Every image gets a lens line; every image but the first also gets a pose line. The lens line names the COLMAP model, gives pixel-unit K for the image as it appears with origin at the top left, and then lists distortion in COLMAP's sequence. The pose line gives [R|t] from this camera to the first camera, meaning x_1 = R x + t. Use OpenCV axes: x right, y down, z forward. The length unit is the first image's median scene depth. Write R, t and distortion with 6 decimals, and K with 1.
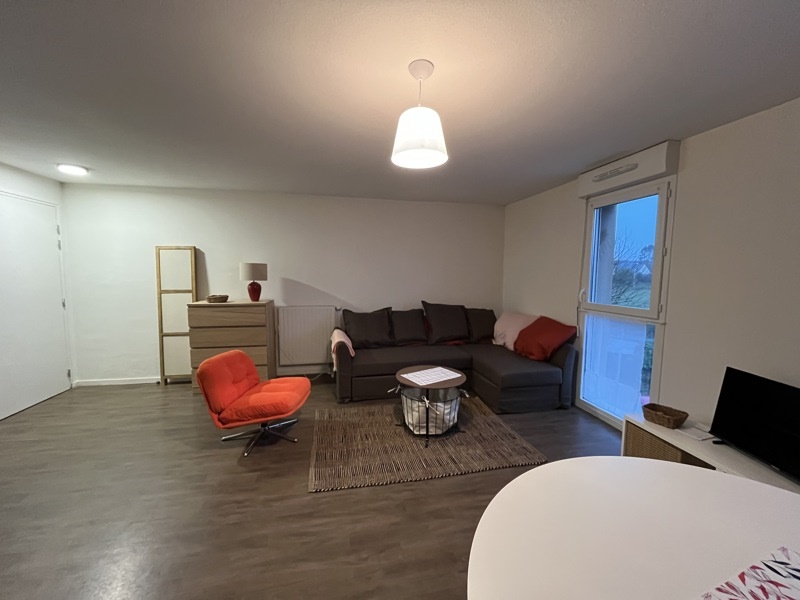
lens RADIAL K [[323.9, 0, 398.7], [0, 323.9, 301.6], [0, 0, 1]] dist [-0.011814, -0.000226]
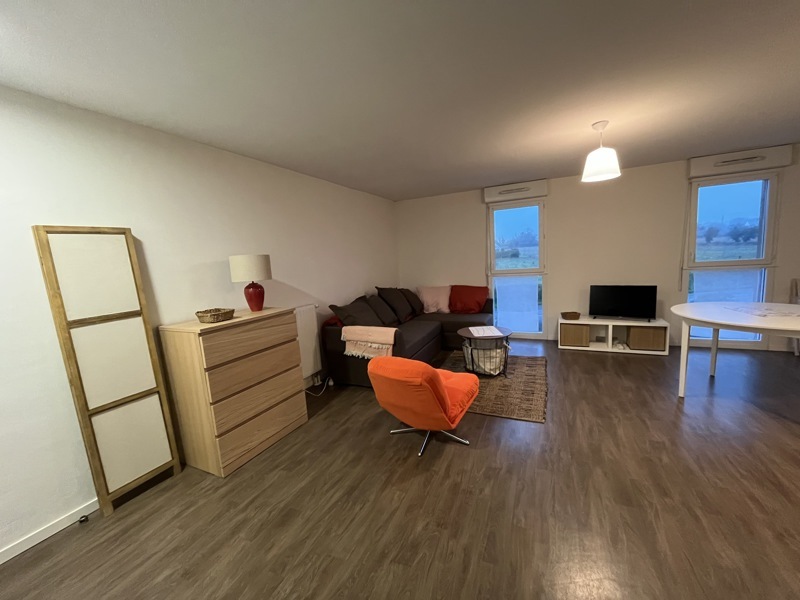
lens RADIAL K [[323.9, 0, 401.9], [0, 323.9, 304.0], [0, 0, 1]] dist [-0.011814, -0.000226]
pose [[0.594972, -0.158834, 0.787896, -0.812807], [0.142829, 0.985571, 0.090827, -0.034333], [-0.790954, 0.058495, 0.609073, 0.337781]]
